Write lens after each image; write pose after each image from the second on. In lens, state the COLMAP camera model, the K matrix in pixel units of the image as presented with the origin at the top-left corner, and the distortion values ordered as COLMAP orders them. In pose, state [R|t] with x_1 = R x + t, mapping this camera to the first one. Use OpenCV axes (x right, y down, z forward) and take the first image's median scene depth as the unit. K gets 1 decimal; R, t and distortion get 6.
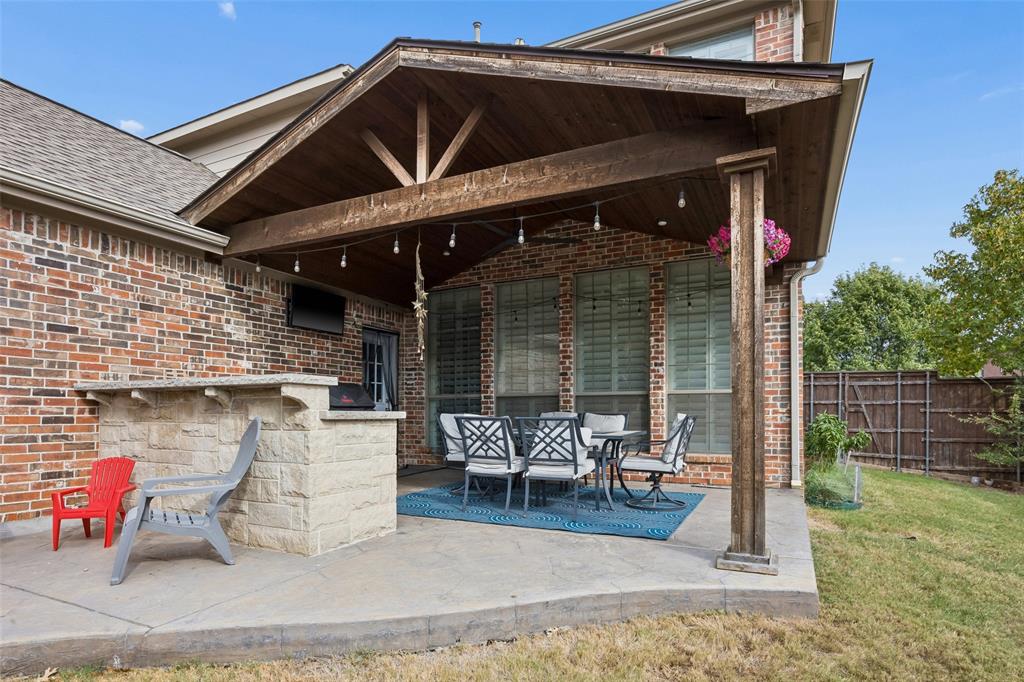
lens RADIAL K [[552.8, 0, 504.6], [0, 552.8, 415.8], [0, 0, 1]] dist [-0.004627, -0.001453]
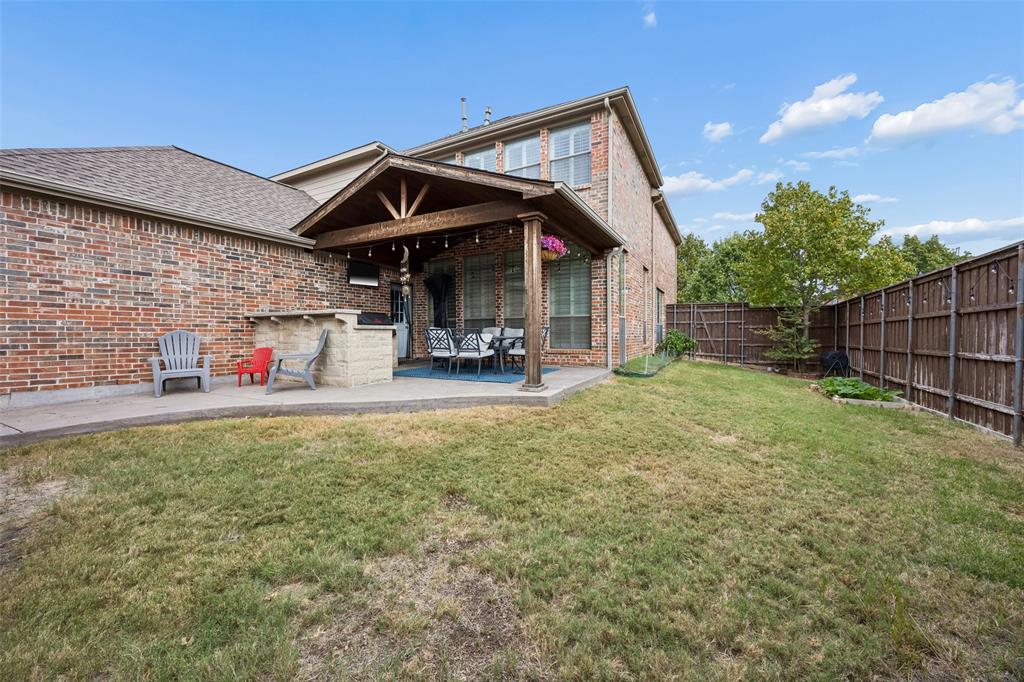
lens RADIAL K [[387.7, 0, 508.0], [0, 387.7, 342.3], [0, 0, 1]] dist [-0.003757, -0.000240]
pose [[0.999588, -0.004115, -0.028410, 0.209753], [0.004671, 0.999798, 0.019532, 0.020557], [0.028324, -0.019657, 0.999406, -0.348752]]
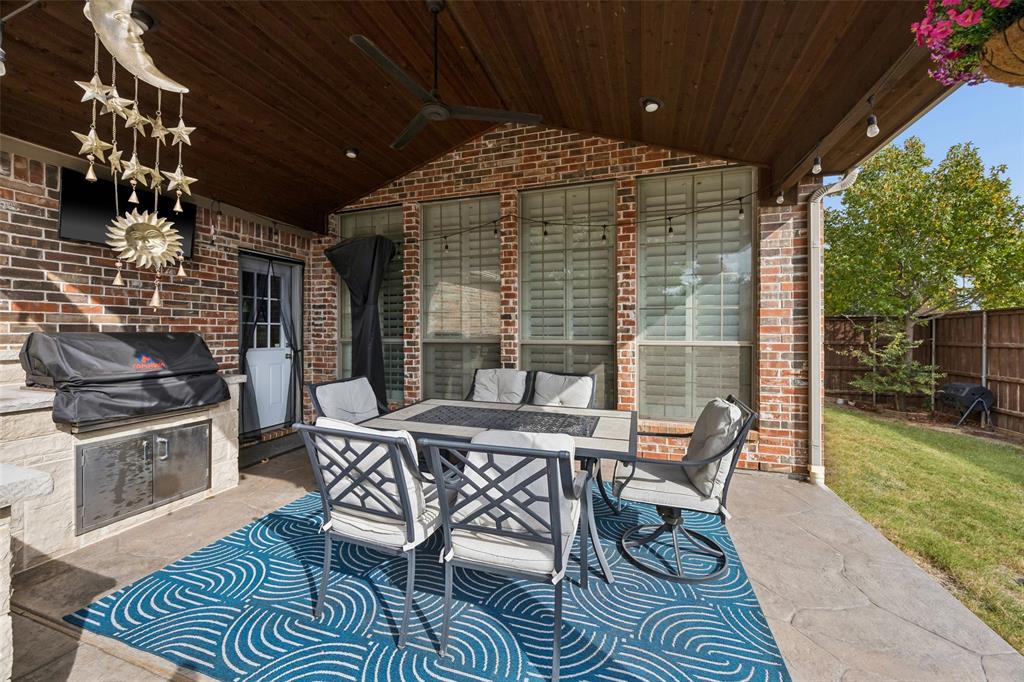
lens RADIAL K [[387.7, 0, 508.7], [0, 387.7, 335.7], [0, 0, 1]] dist [-0.003757, -0.000240]
pose [[0.989171, -0.000322, 0.146765, 0.033616], [-0.000949, 0.999963, 0.008589, -0.062773], [-0.146762, -0.008635, 0.989134, 0.527680]]
